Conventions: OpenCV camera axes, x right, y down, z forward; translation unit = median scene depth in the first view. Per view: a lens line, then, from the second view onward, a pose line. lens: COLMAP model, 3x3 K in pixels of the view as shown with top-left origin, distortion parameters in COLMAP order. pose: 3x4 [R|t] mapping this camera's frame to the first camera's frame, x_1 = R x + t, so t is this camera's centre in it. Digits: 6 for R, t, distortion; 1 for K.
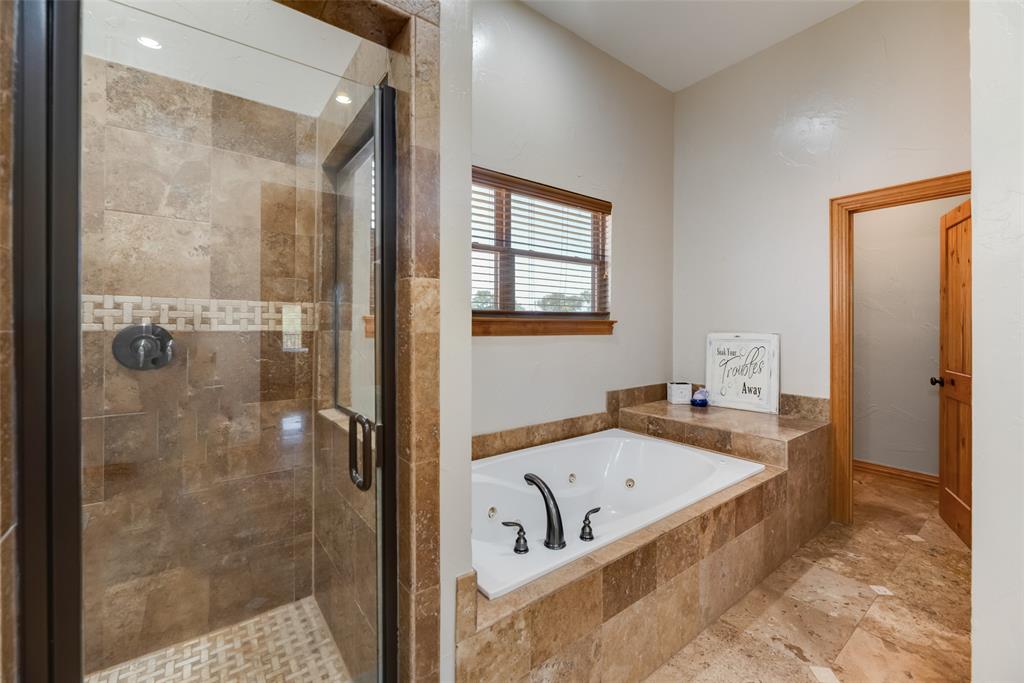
lens RADIAL K [[426.6, 0, 521.7], [0, 426.6, 329.5], [0, 0, 1]] dist [-0.001971, -0.000102]
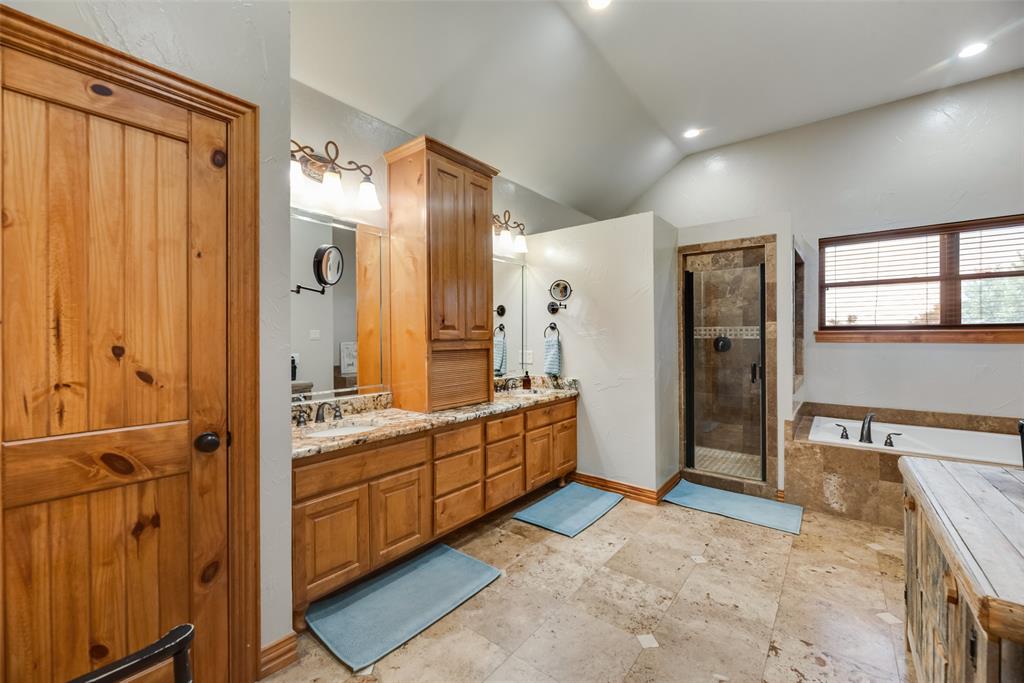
lens RADIAL K [[415.7, 0, 512.0], [0, 415.7, 341.5], [0, 0, 1]] dist [0.001296, 0.000230]
pose [[0.249467, 0.005077, -0.968370, 1.401847], [-0.006997, 0.999970, 0.003440, 0.022345], [0.968358, 0.005917, 0.249495, -1.016814]]
